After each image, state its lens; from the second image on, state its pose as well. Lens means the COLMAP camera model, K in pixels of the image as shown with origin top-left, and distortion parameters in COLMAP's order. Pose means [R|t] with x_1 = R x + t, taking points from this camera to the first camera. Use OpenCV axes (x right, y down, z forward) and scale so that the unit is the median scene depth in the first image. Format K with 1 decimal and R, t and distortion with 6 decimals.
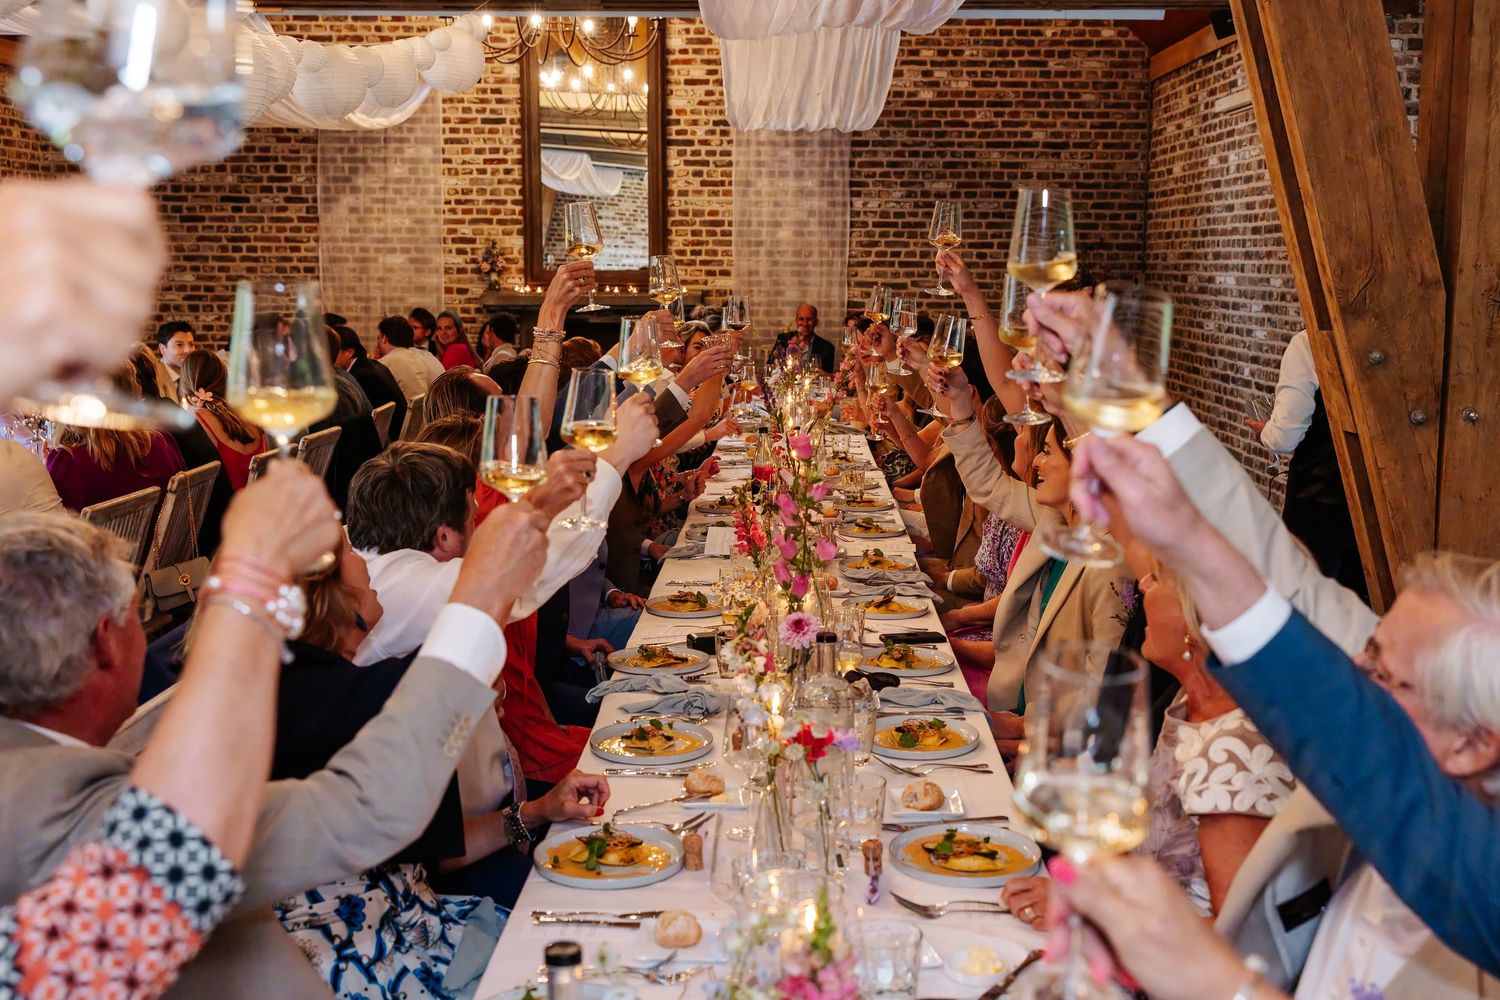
lens RADIAL K [[1577.1, 0, 752.4], [0, 1577.1, 487.9], [0, 0, 1]] dist [0.001076, 0.000000]
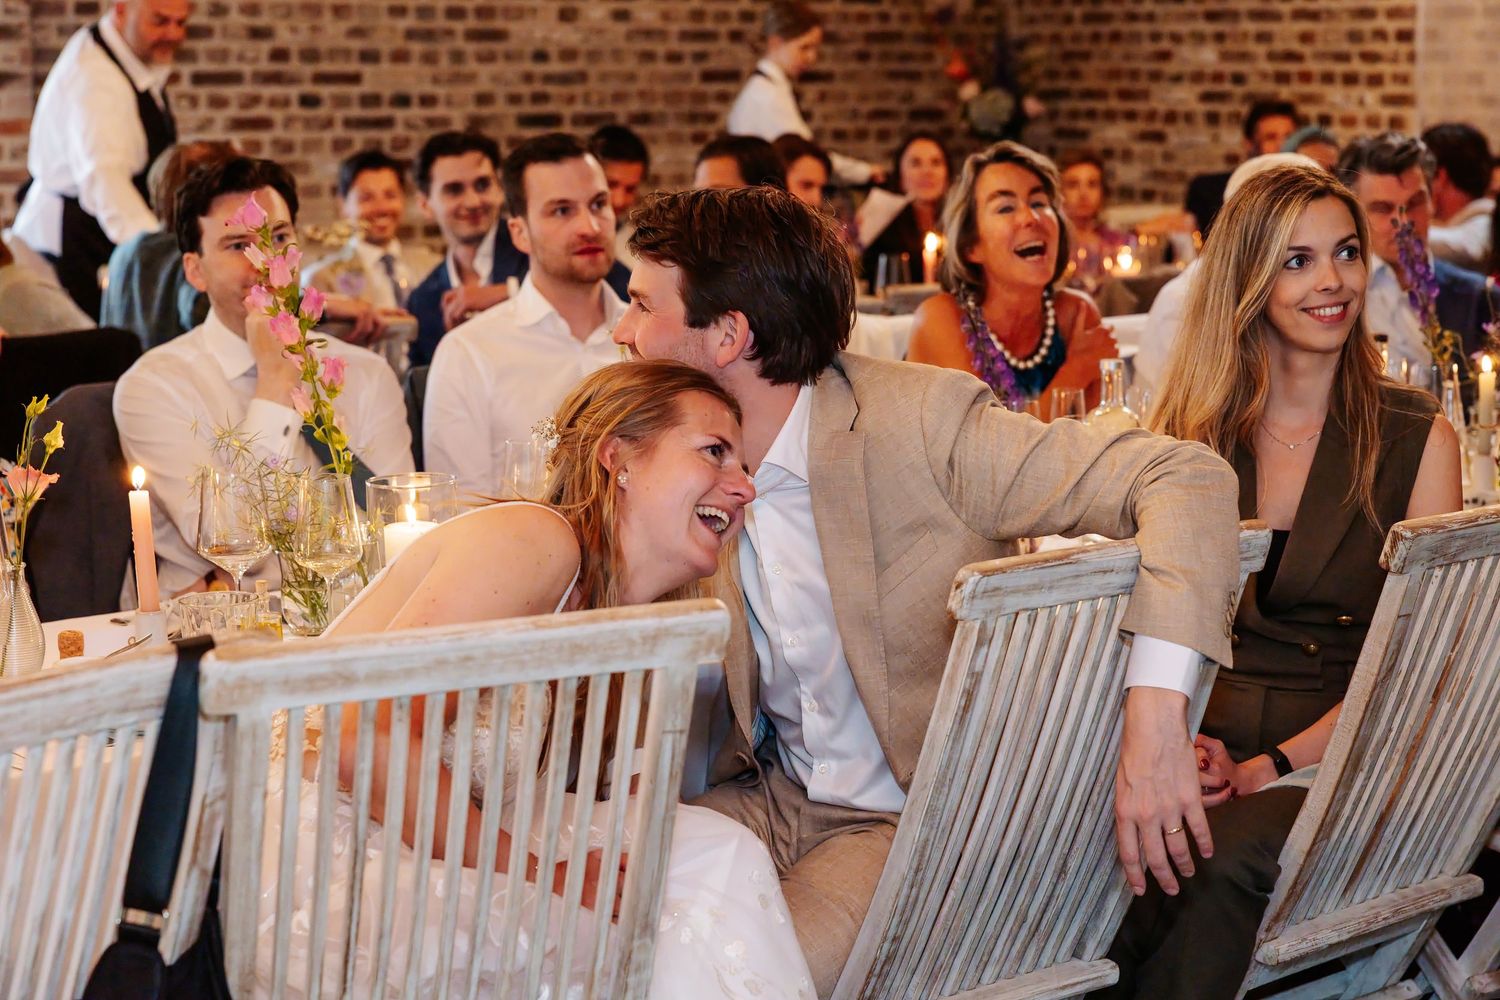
lens RADIAL K [[2765.4, 0, 769.3], [0, 2765.4, 412.8], [0, 0, 1]] dist [0.031281, 0.000000]
pose [[0.612331, 0.093907, -0.785005, 0.245436], [-0.107861, 0.993560, 0.034720, -0.039206], [0.783210, 0.063411, 0.618516, 0.375759]]
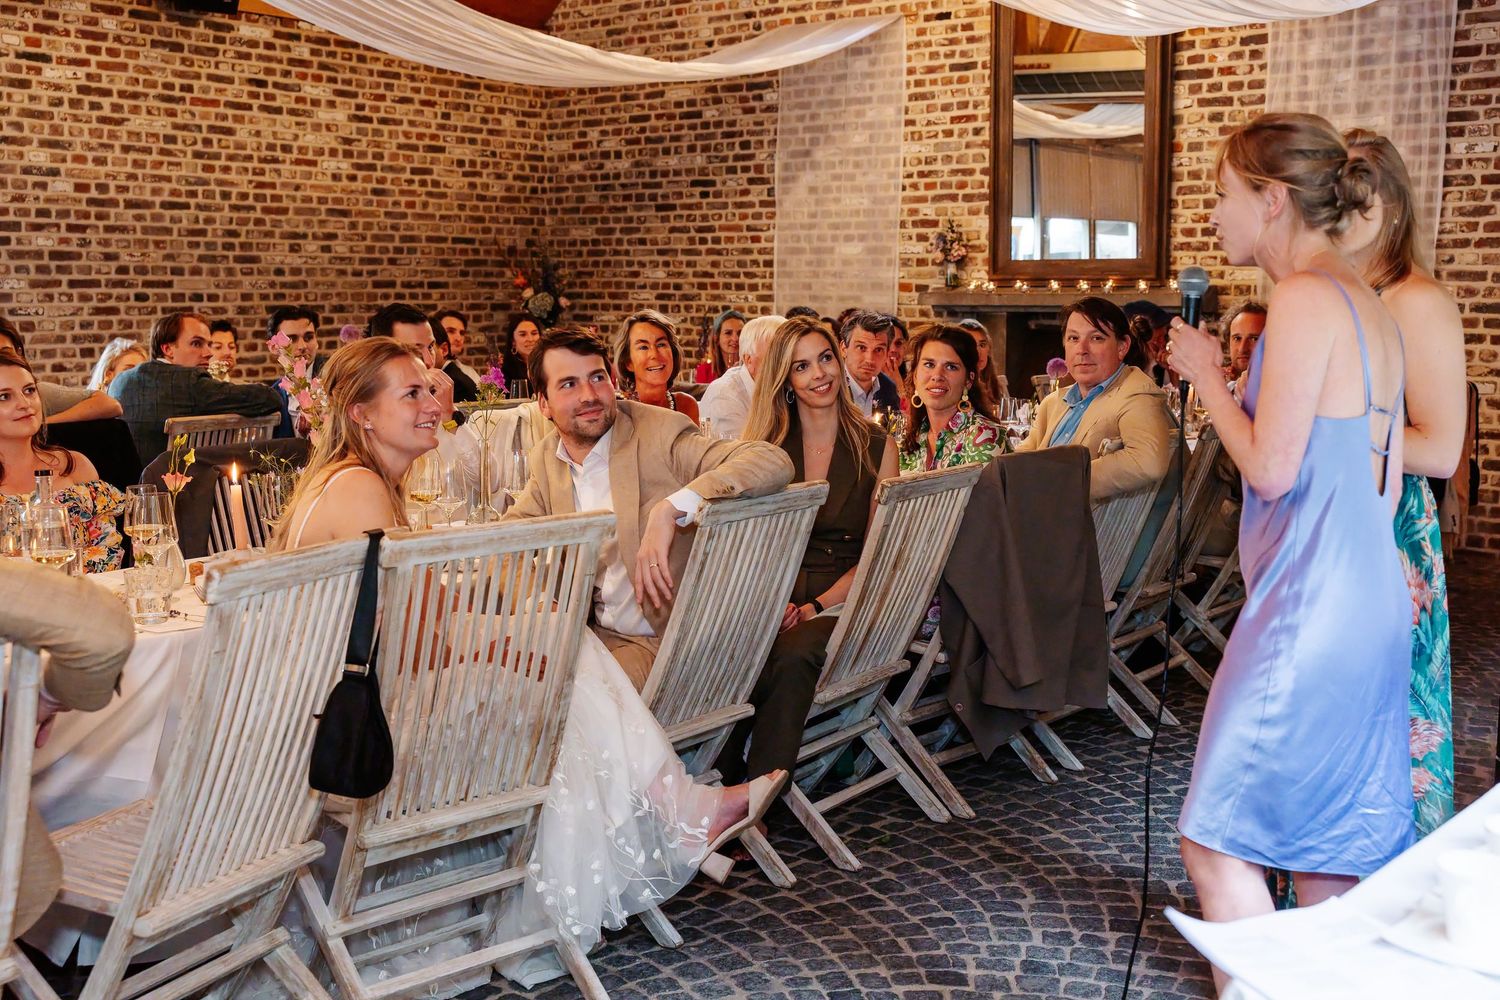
lens RADIAL K [[1616.3, 0, 755.0], [0, 1616.3, 468.3], [0, 0, 1]] dist [0.006199, 0.000000]
pose [[0.786970, 0.065684, -0.613486, 0.250113], [-0.085386, 0.996344, -0.002857, -0.027335], [0.611055, 0.054632, 0.789701, 0.327749]]
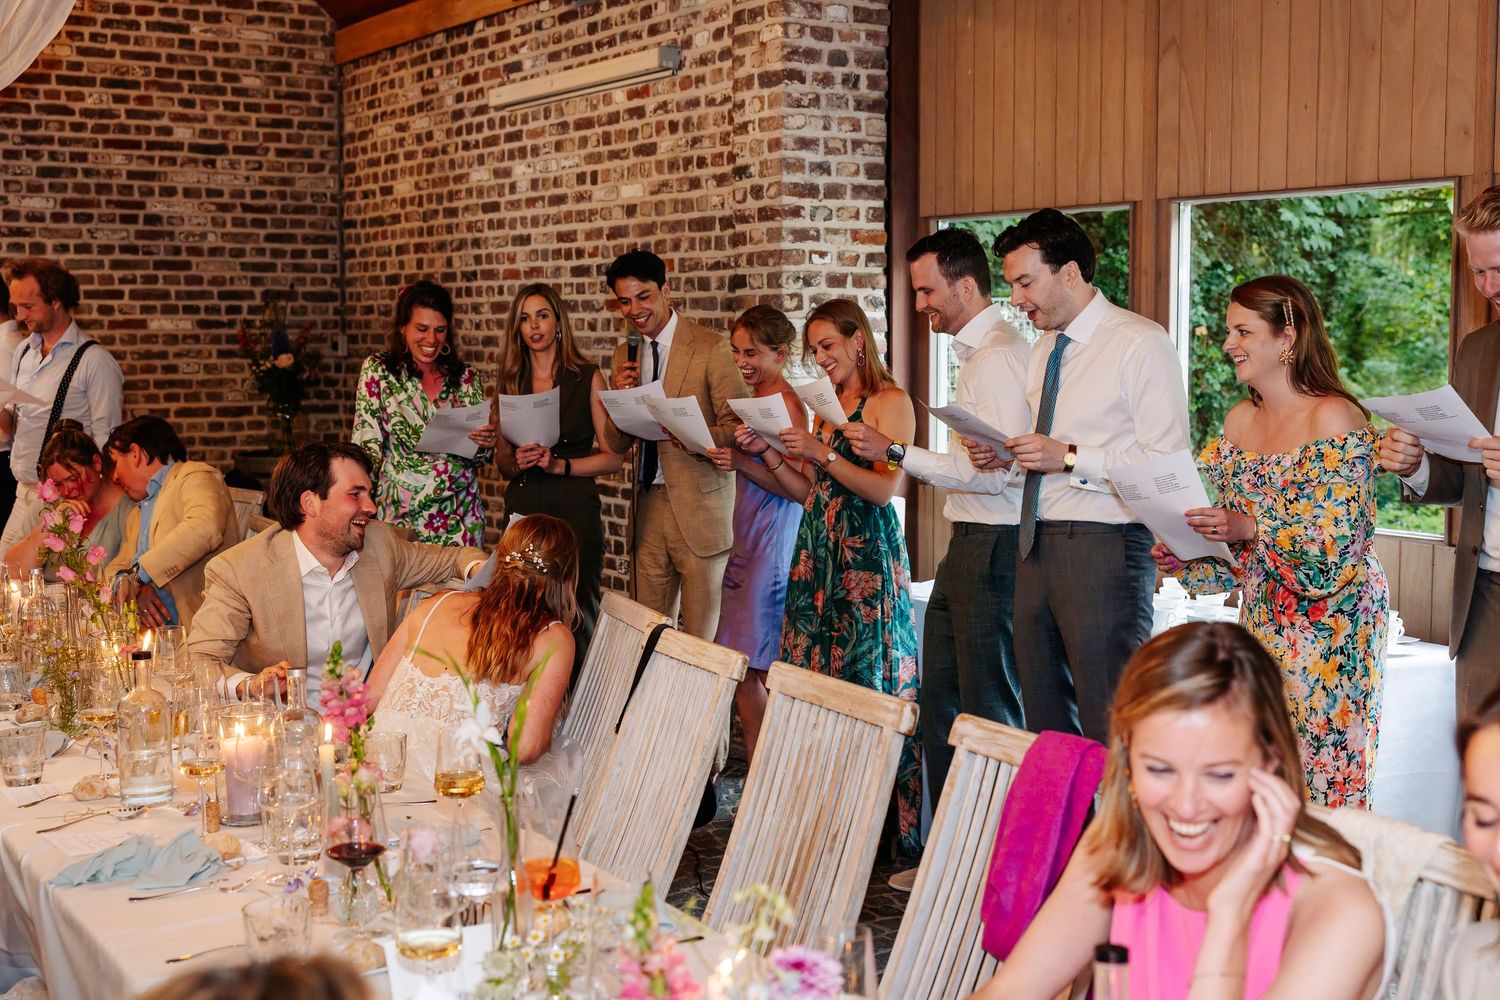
lens RADIAL K [[1932.2, 0, 742.5], [0, 1932.2, 470.2], [0, 0, 1]] dist [0.015391, 0.000000]
pose [[0.839105, -0.049013, 0.541756, -0.073021], [0.084791, 0.995544, -0.041262, -0.024927], [-0.537320, 0.080559, 0.839522, 0.184991]]
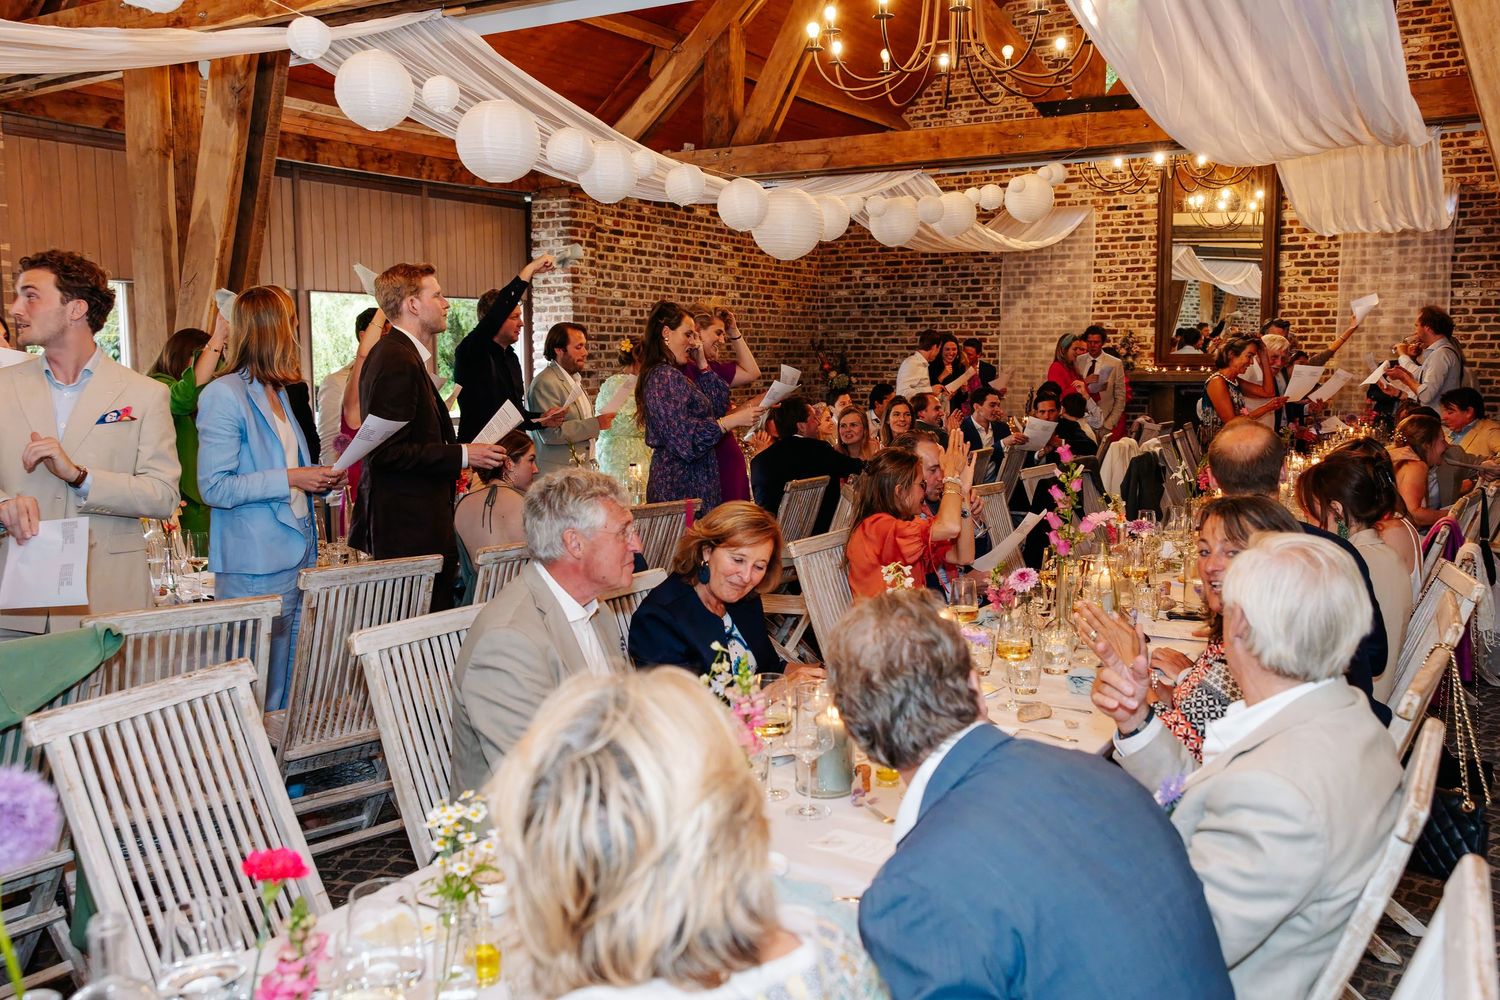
lens RADIAL K [[1258.2, 0, 755.2], [0, 1258.2, 487.1], [0, 0, 1]] dist [0.009263, -0.000568]
pose [[0.867114, 0.044367, -0.496129, 0.084610], [-0.062787, 0.997816, -0.020506, 0.009575], [0.494136, 0.048932, 0.868007, -0.032409]]
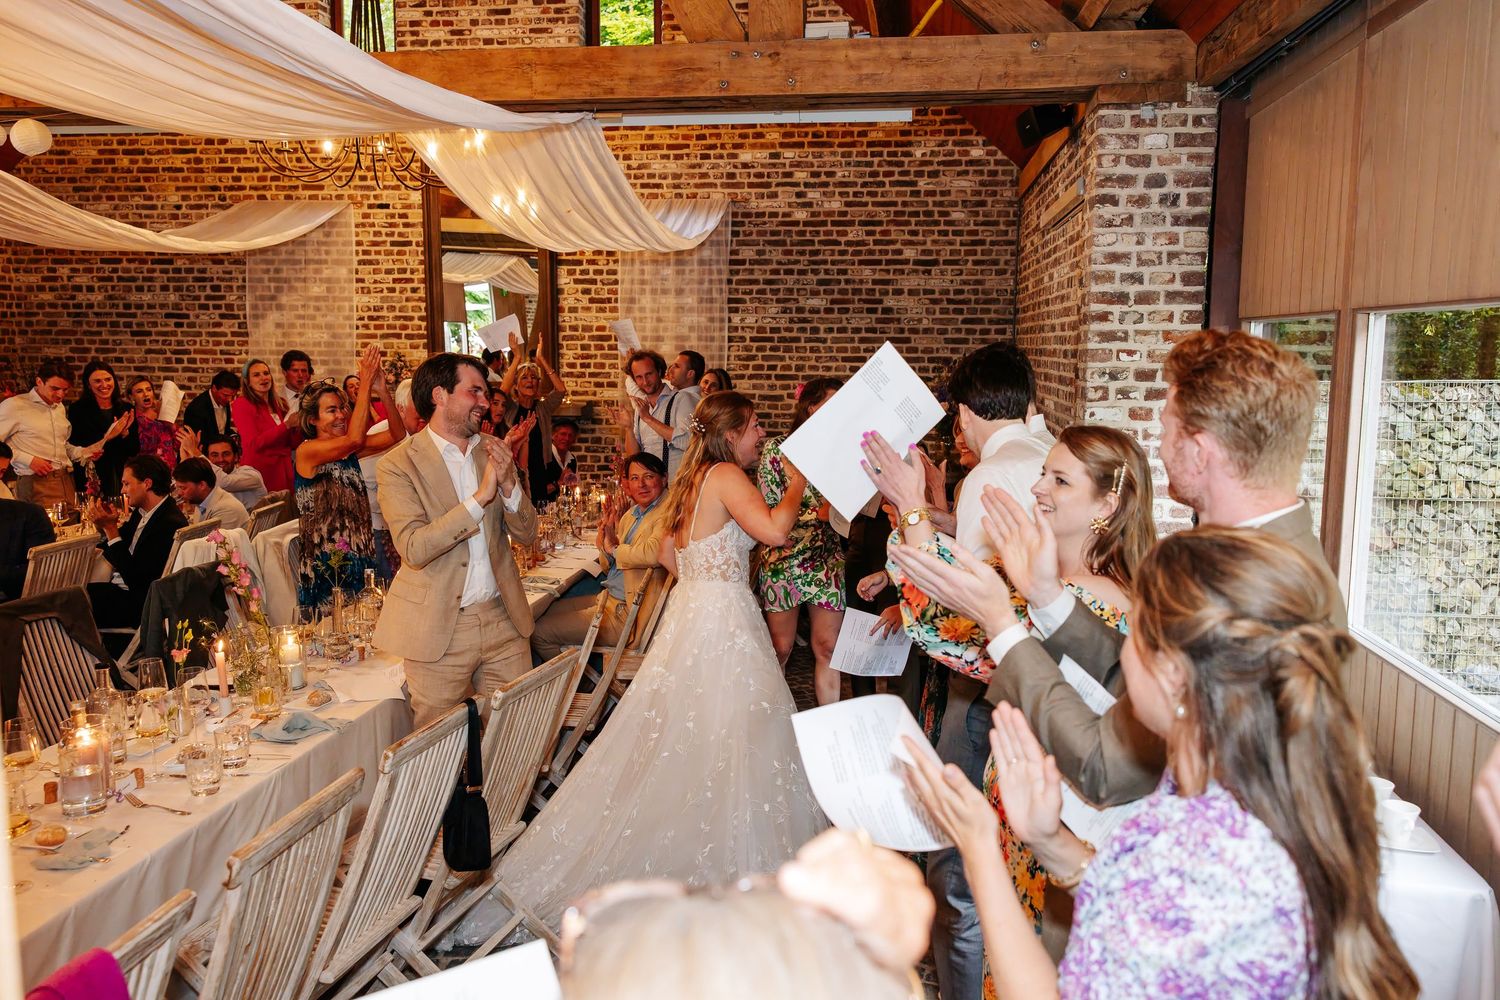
lens RADIAL K [[1172.9, 0, 755.5], [0, 1172.9, 484.4], [0, 0, 1]] dist [0.006024, 0.002413]
pose [[0.994016, 0.013758, -0.108368, 0.165664], [-0.016601, 0.999540, -0.025376, -0.051413], [0.107969, 0.027023, 0.993787, 0.231844]]
